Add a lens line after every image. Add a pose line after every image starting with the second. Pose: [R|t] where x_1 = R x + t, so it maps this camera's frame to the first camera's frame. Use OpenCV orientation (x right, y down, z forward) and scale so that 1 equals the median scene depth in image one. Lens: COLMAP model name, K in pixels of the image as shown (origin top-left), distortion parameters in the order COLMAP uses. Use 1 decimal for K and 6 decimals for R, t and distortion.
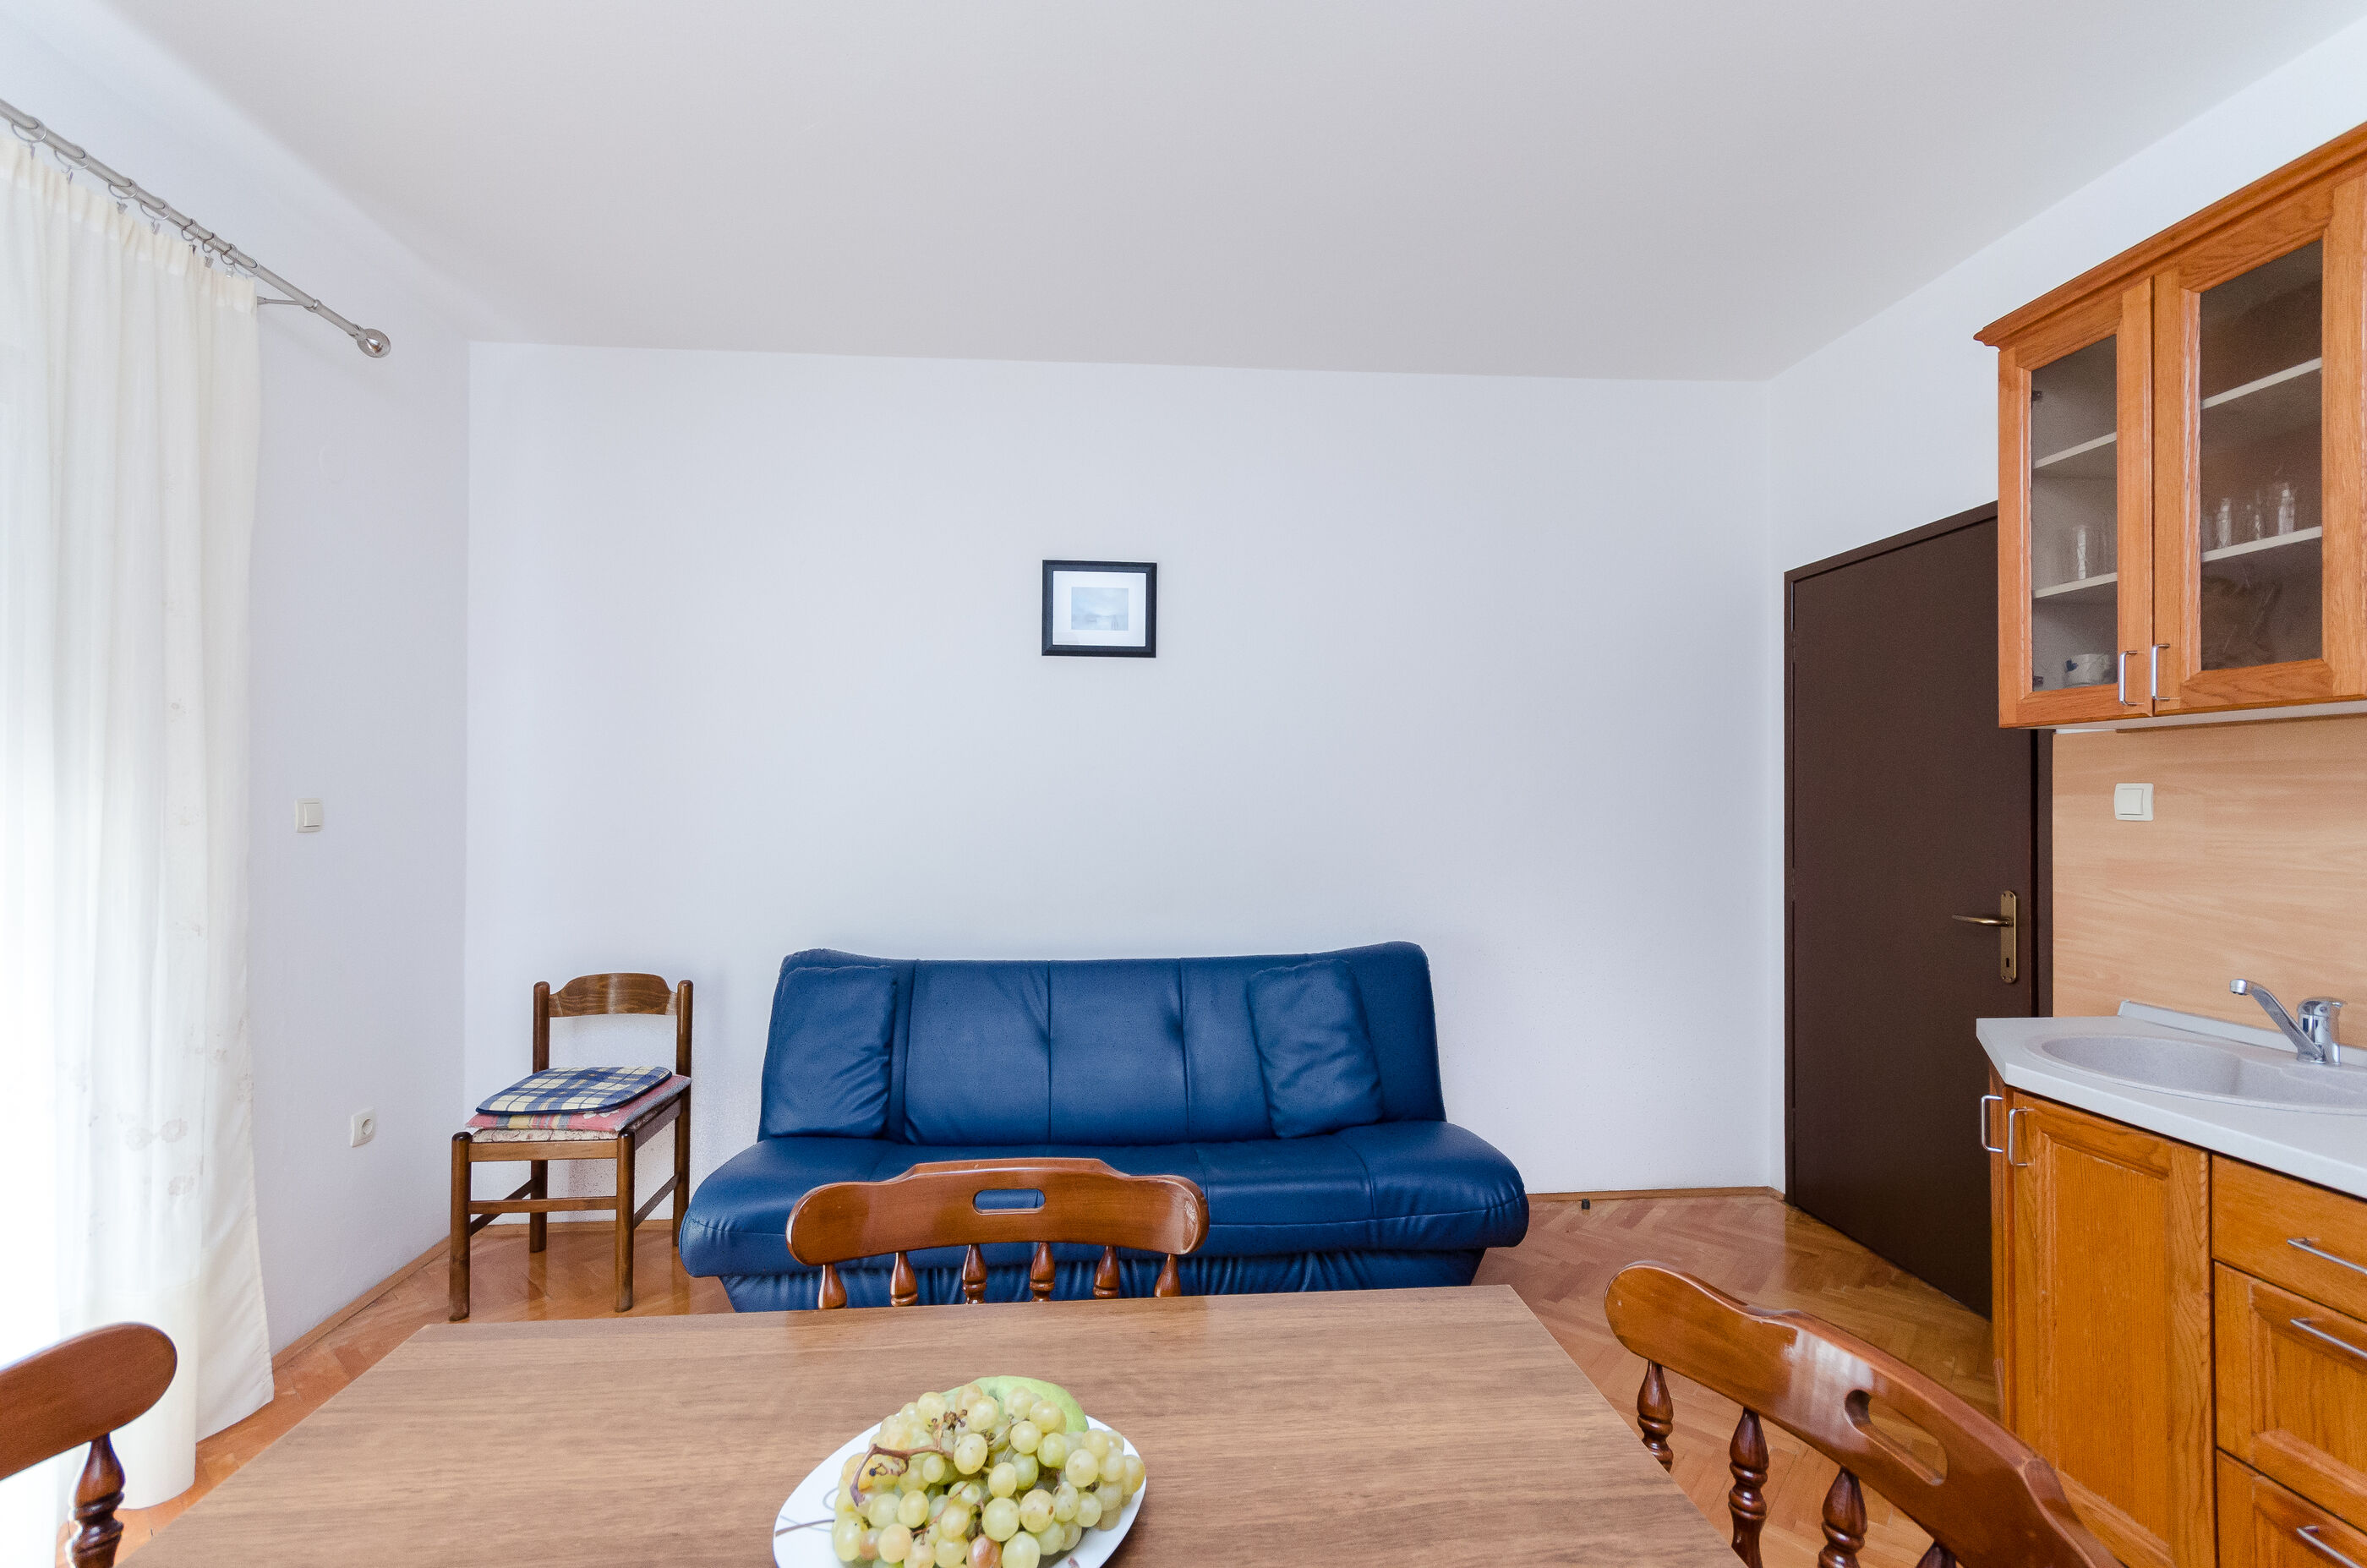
lens RADIAL K [[1096.0, 0, 1183.5], [0, 1096.0, 784.0], [0, 0, 1]] dist [-0.000441, -0.000727]
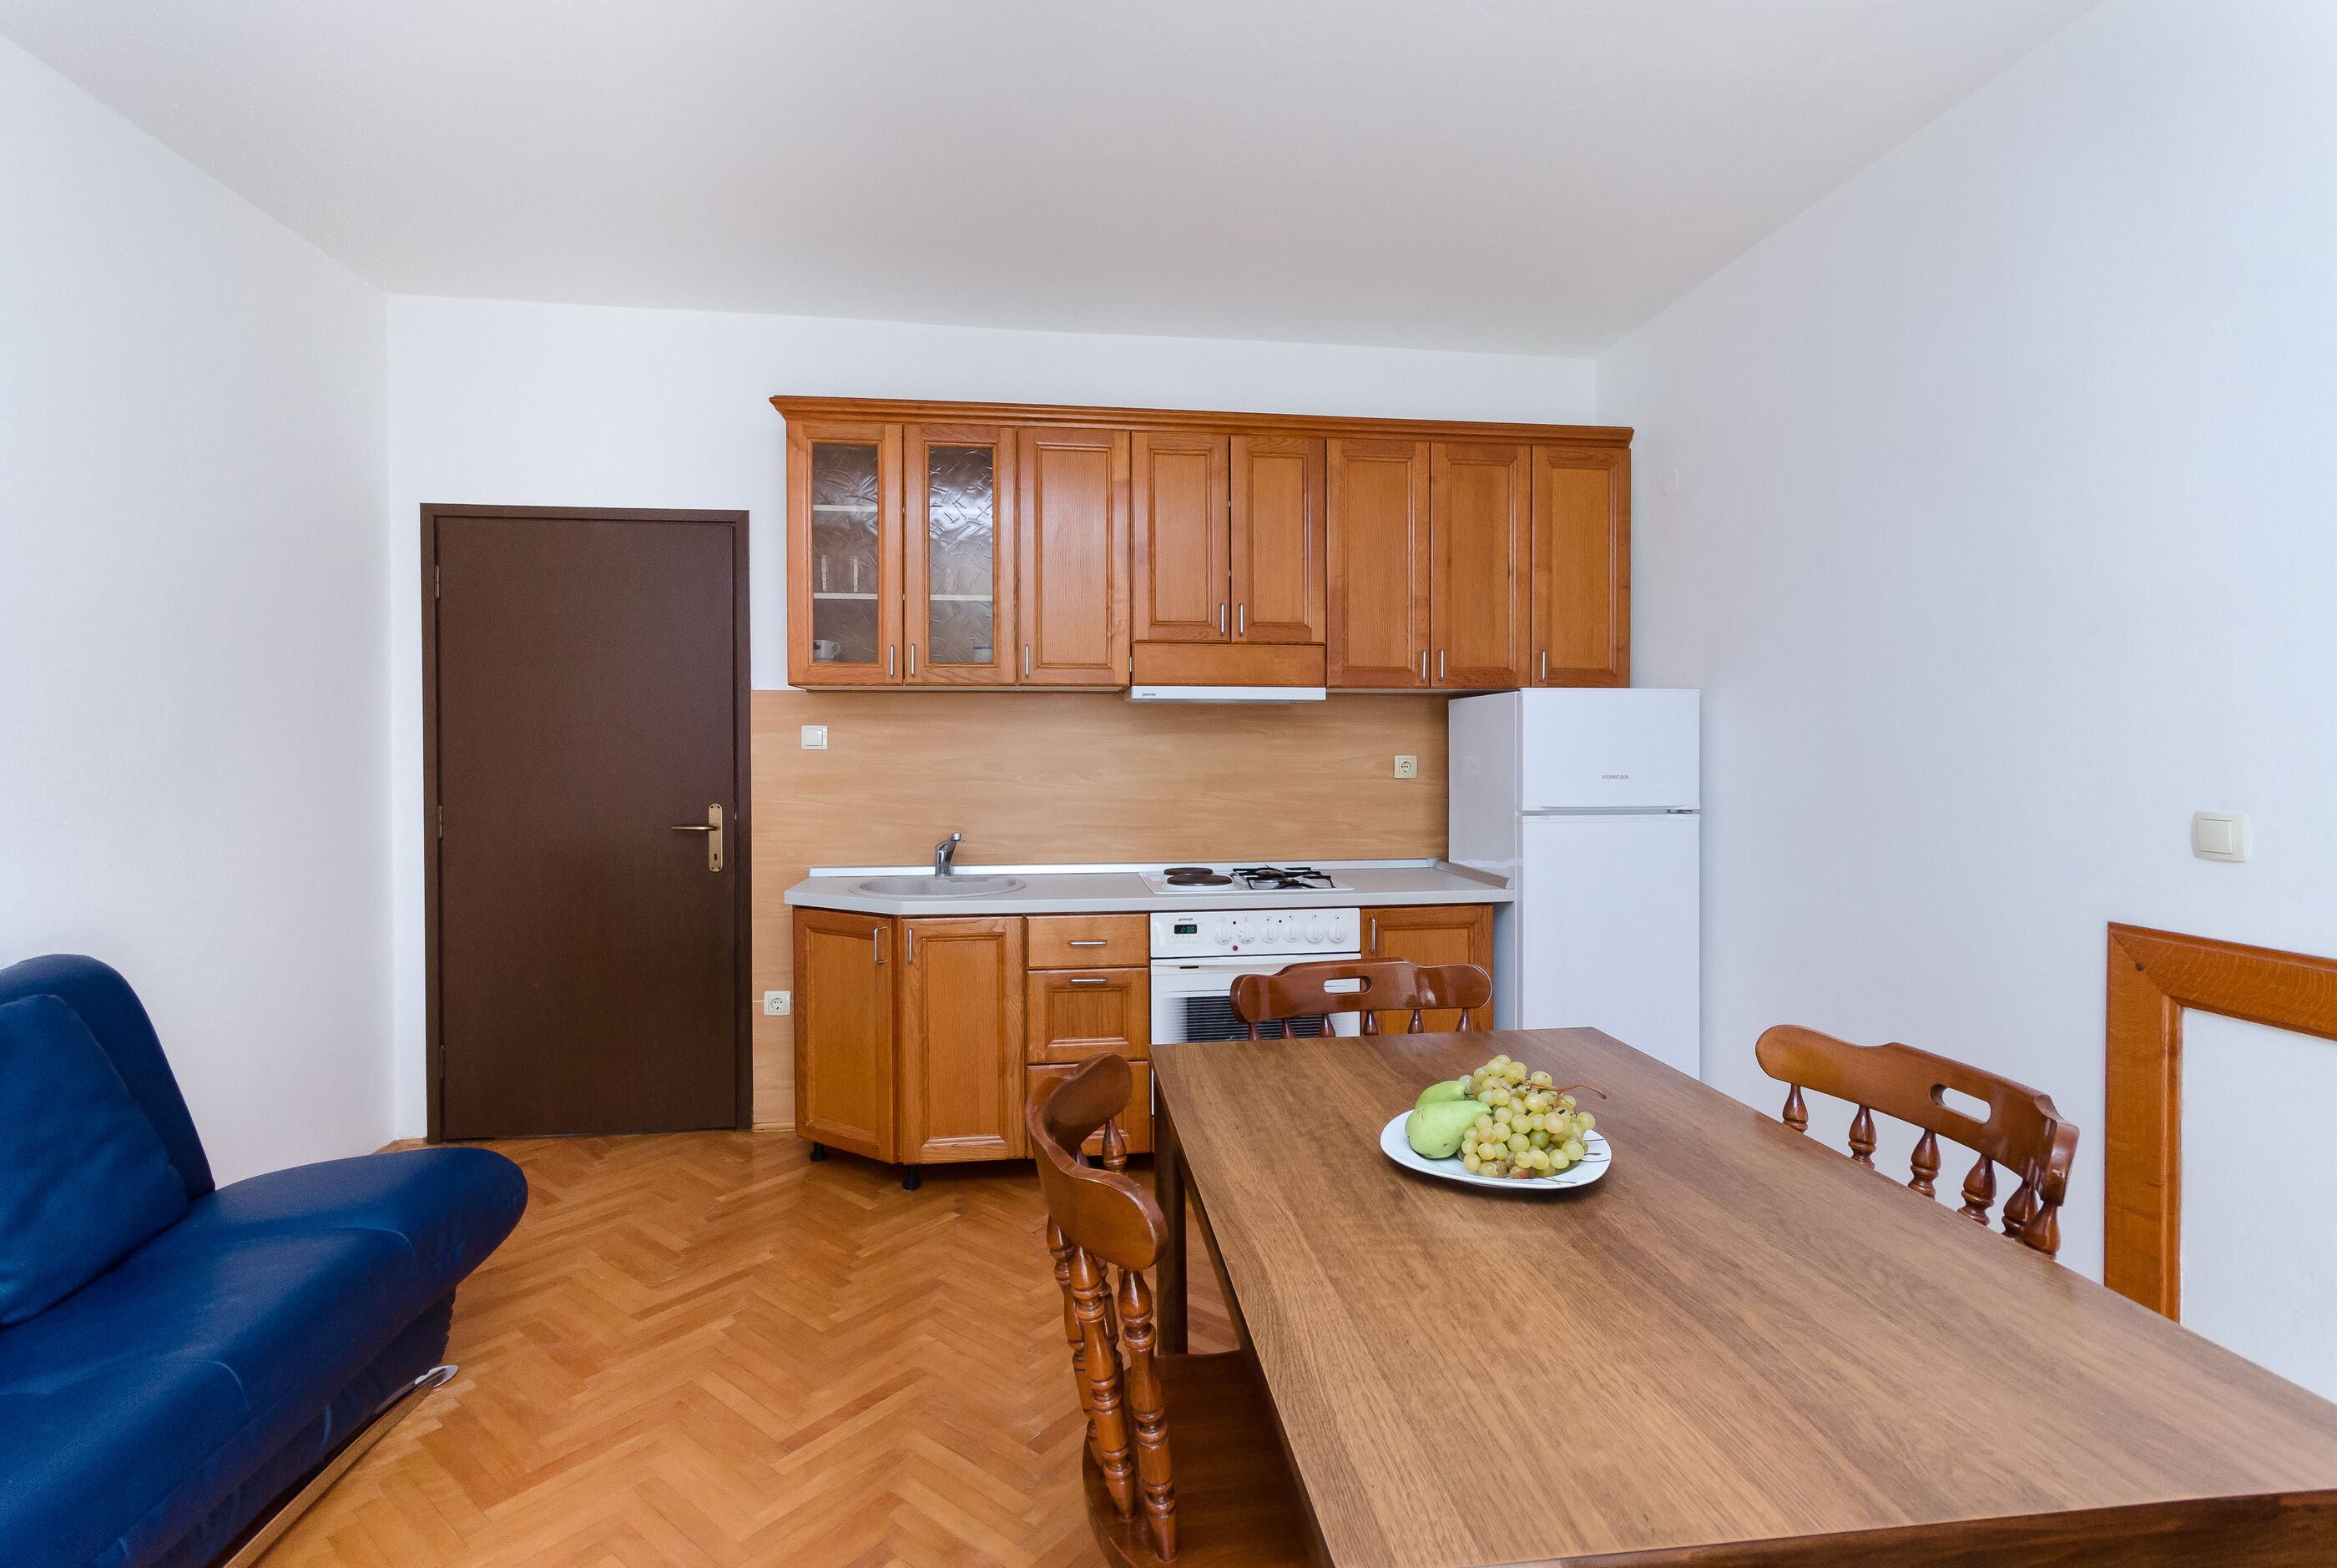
lens RADIAL K [[1049.9, 0, 1166.6], [0, 1049.9, 742.0], [0, 0, 1]] dist [0.001590, 0.000401]
pose [[-0.045227, 0.004483, 0.998967, -0.652818], [-0.013448, 0.999897, -0.005096, 0.024095], [-0.998886, -0.013664, -0.045162, 0.585311]]
